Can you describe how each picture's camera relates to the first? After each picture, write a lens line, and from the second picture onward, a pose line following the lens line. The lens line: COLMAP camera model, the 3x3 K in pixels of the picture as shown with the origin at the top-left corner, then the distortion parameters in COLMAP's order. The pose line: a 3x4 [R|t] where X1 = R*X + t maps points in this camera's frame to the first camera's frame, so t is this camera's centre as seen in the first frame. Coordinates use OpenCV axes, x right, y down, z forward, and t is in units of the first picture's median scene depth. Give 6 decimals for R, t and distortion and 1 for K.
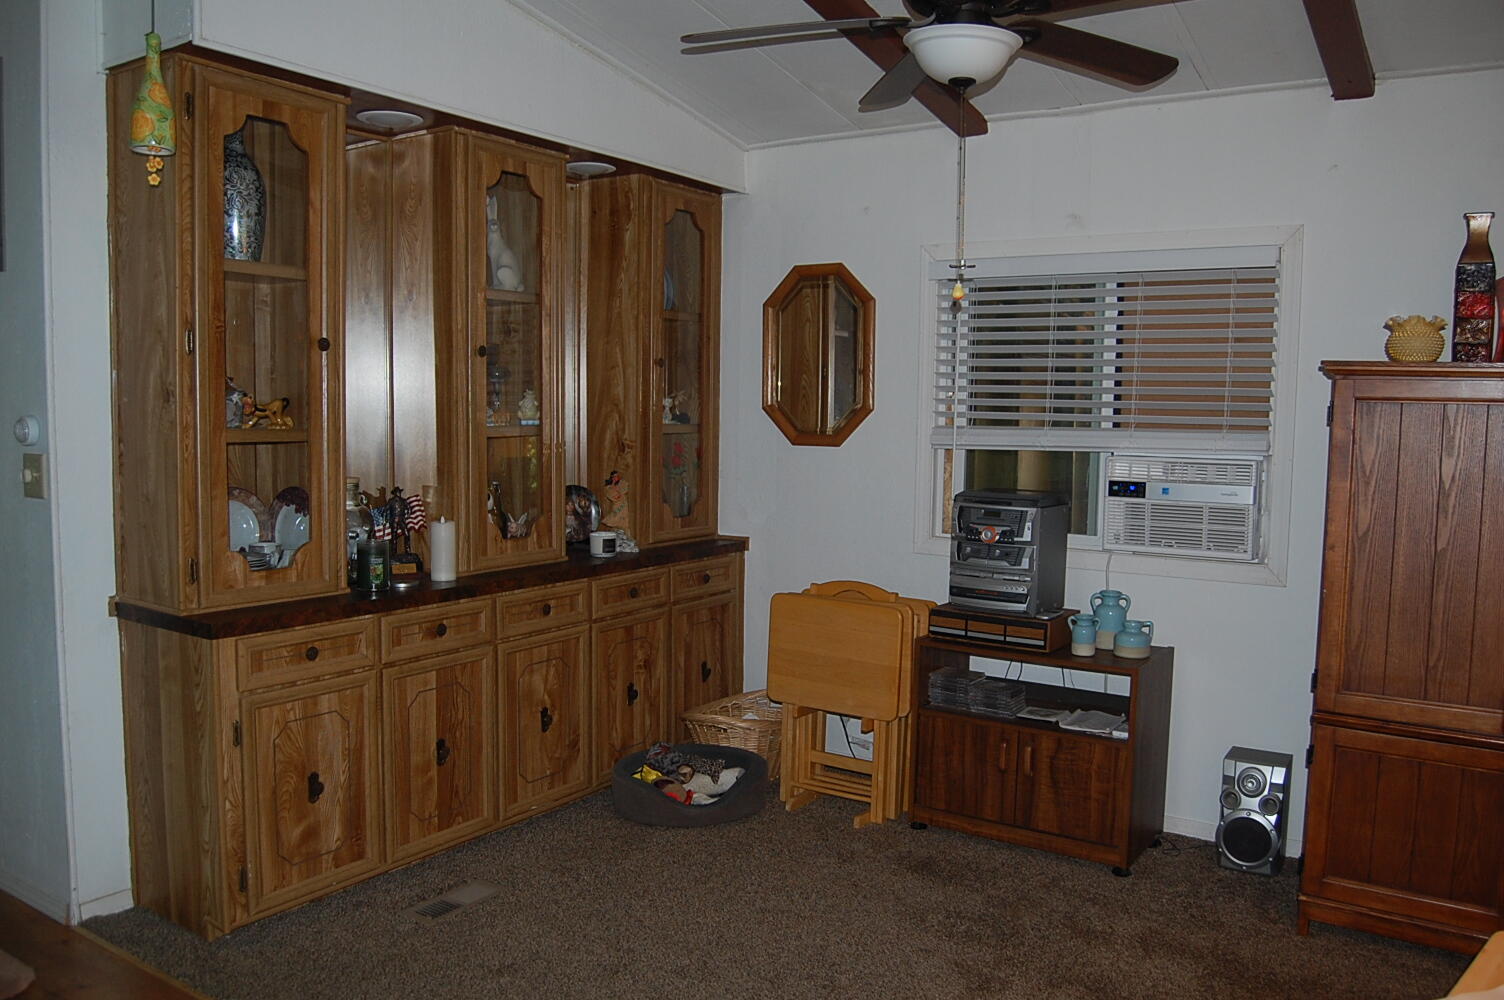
lens RADIAL K [[1182.3, 0, 752.7], [0, 1182.3, 504.8], [0, 0, 1]] dist [-0.089509, 0.032290]
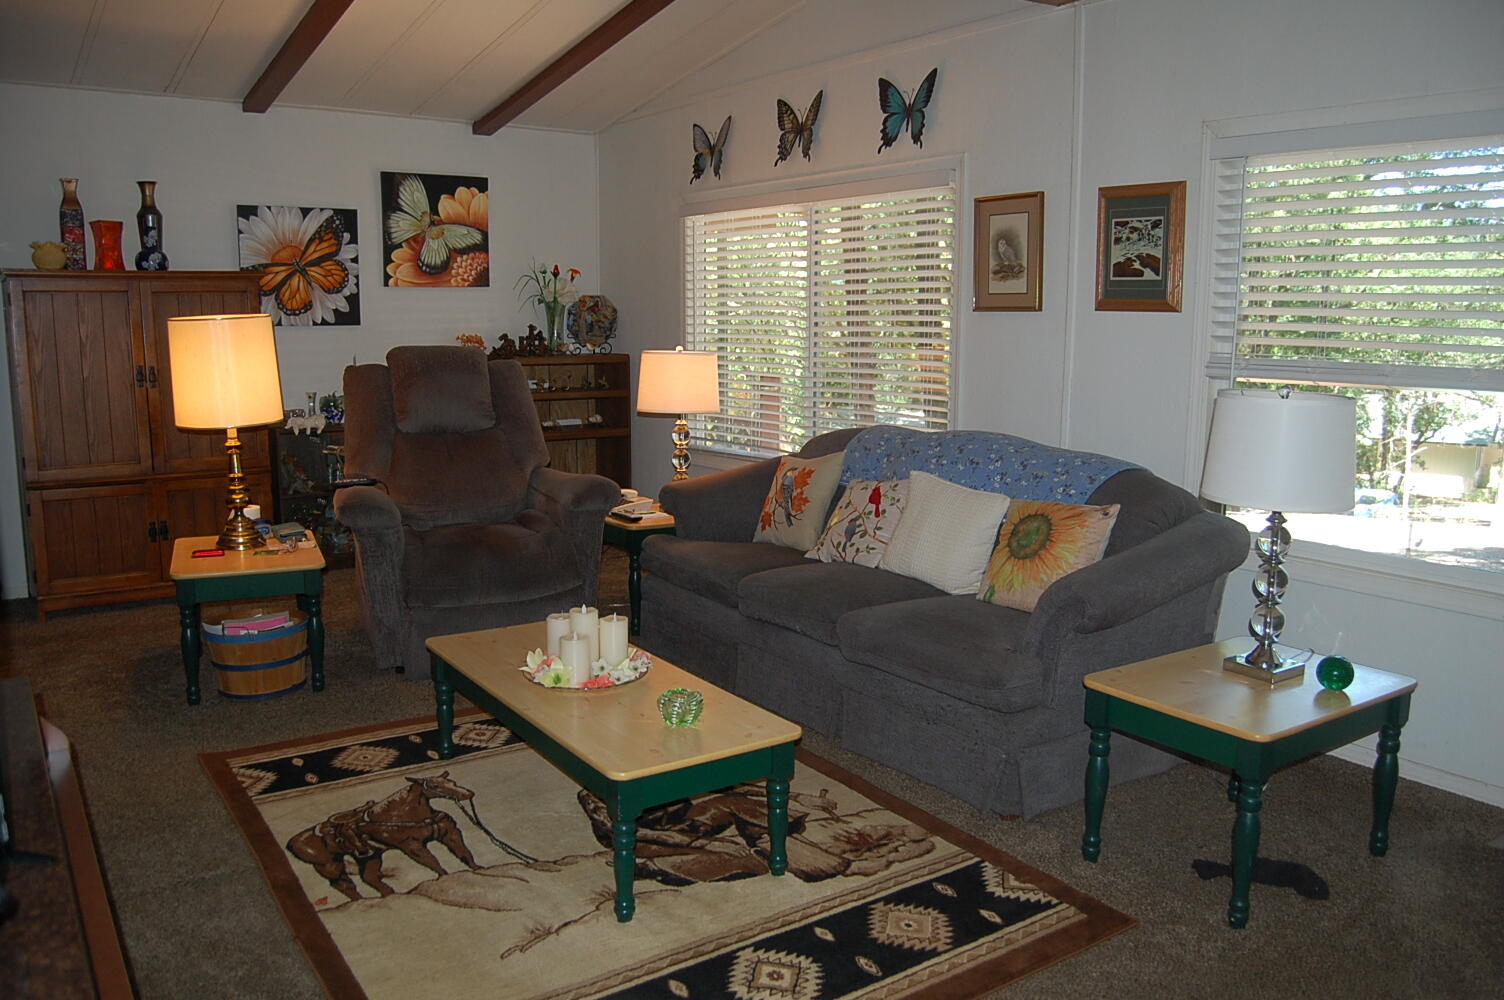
lens RADIAL K [[1182.3, 0, 763.6], [0, 1182.3, 503.0], [0, 0, 1]] dist [-0.089509, 0.032290]
pose [[0.342725, -0.164794, 0.924869, -0.518456], [0.079239, 0.986057, 0.146333, 0.039400], [-0.936088, 0.023133, 0.351004, -0.430702]]
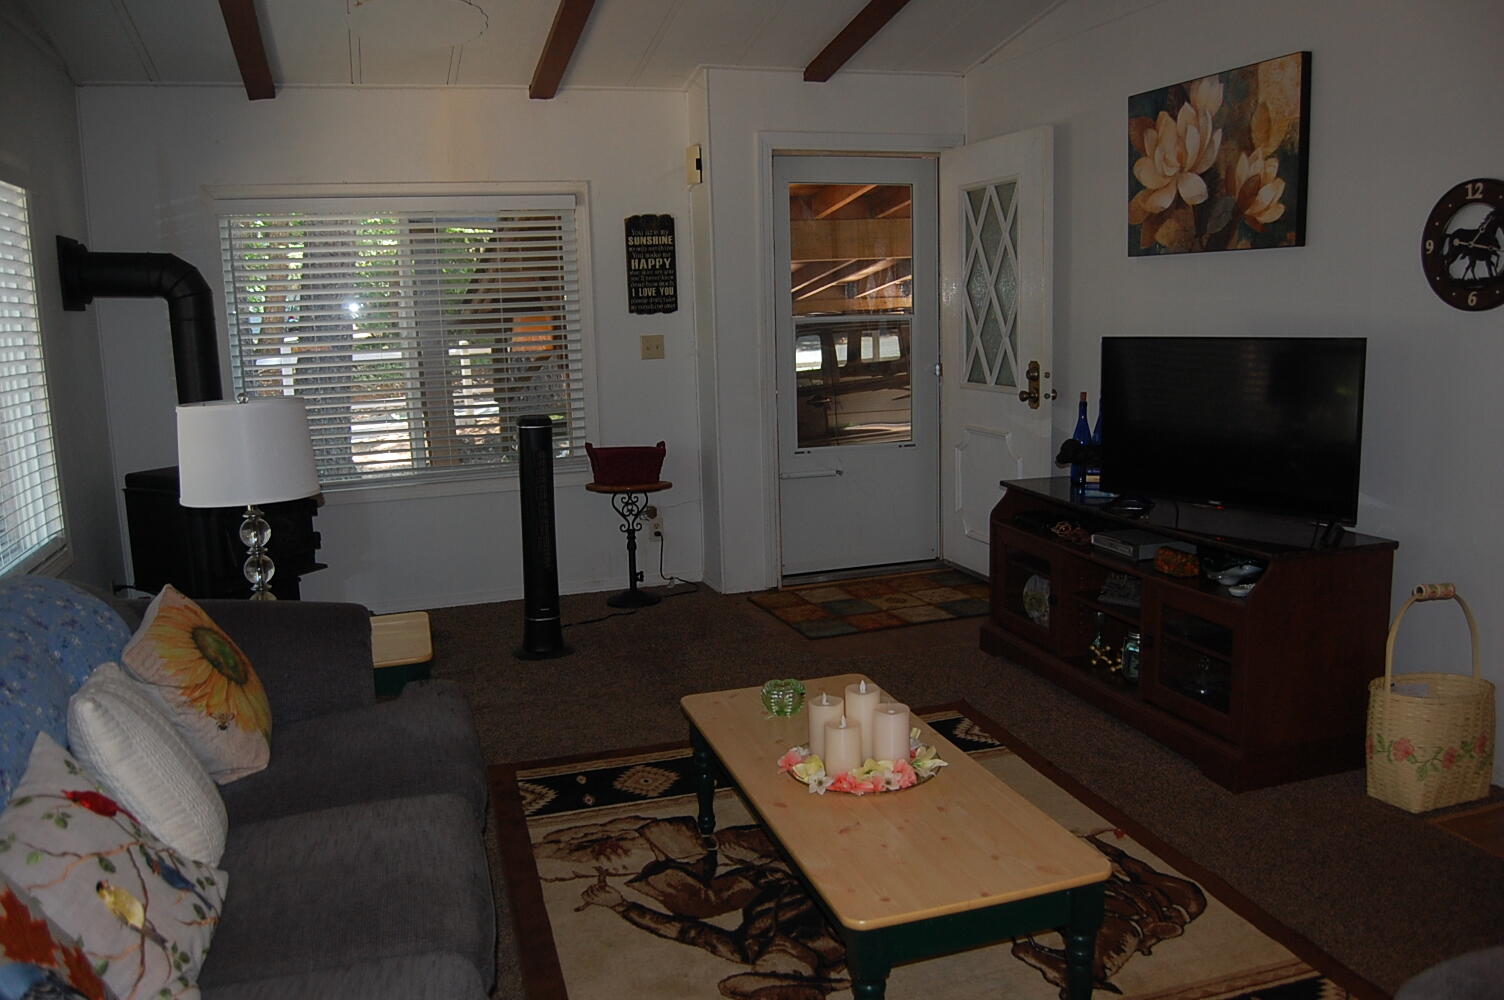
lens RADIAL K [[1182.3, 0, 764.5], [0, 1182.3, 497.7], [0, 0, 1]] dist [-0.089509, 0.032290]
pose [[-0.610886, 0.133237, -0.780427, 0.702182], [-0.047376, 0.977820, 0.204020, -0.011169], [0.790300, 0.161607, -0.591024, 0.294664]]
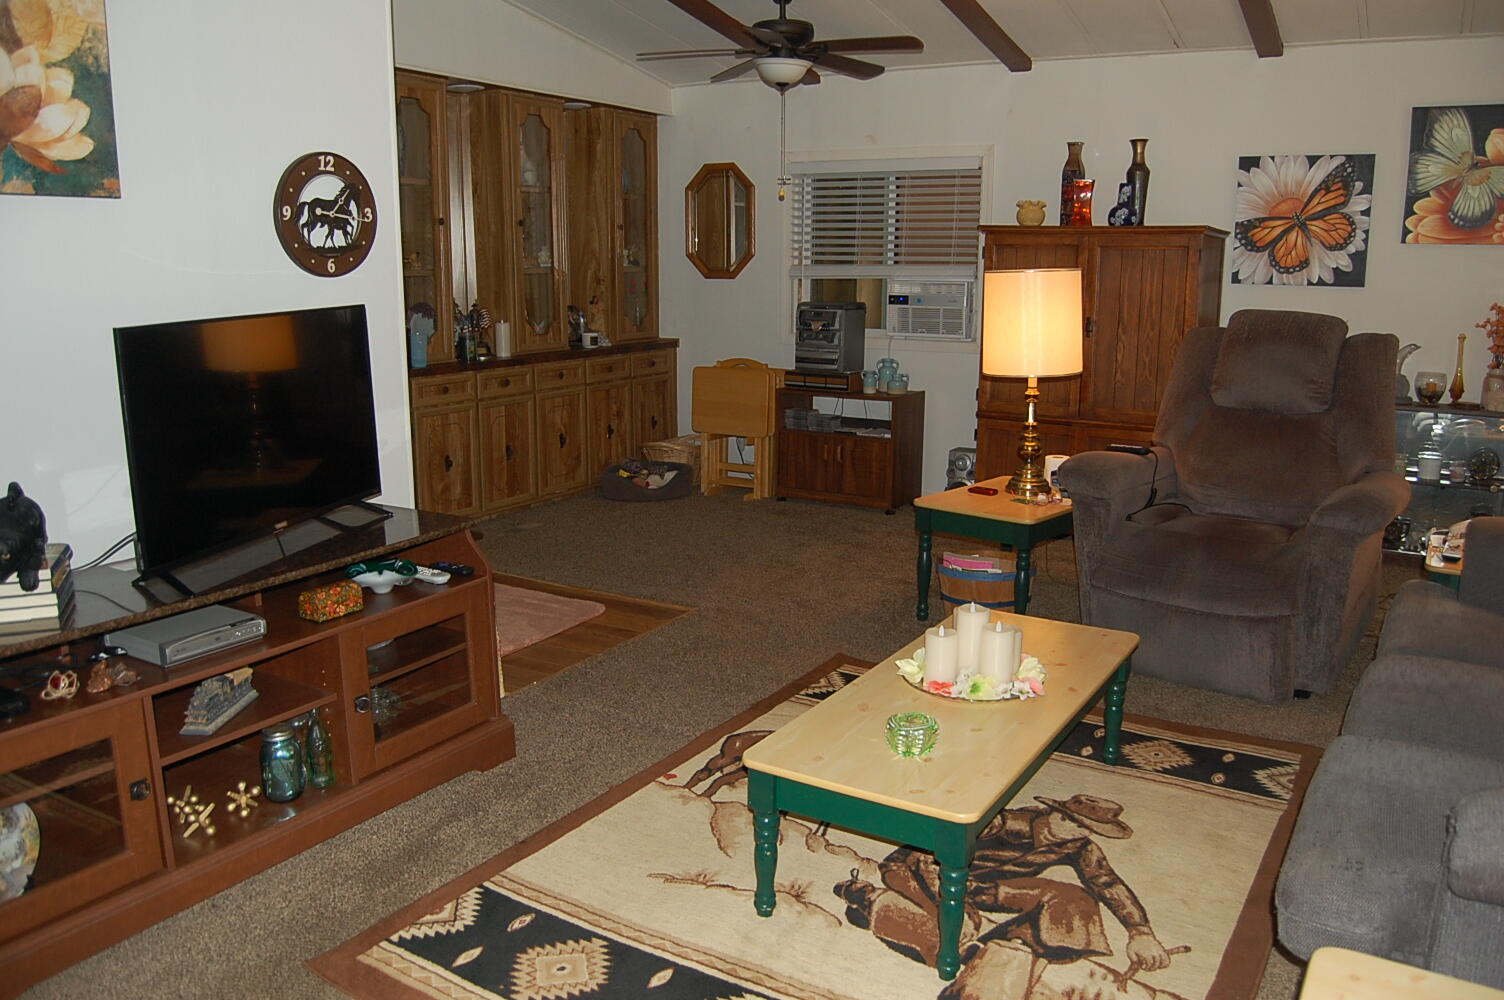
lens RADIAL K [[1182.3, 0, 764.2], [0, 1182.3, 500.5], [0, 0, 1]] dist [-0.089509, 0.032290]
pose [[0.997714, -0.023265, 0.063452, 0.006021], [0.015577, 0.992764, 0.119069, 0.068846], [-0.065763, -0.117809, 0.990856, -0.721593]]
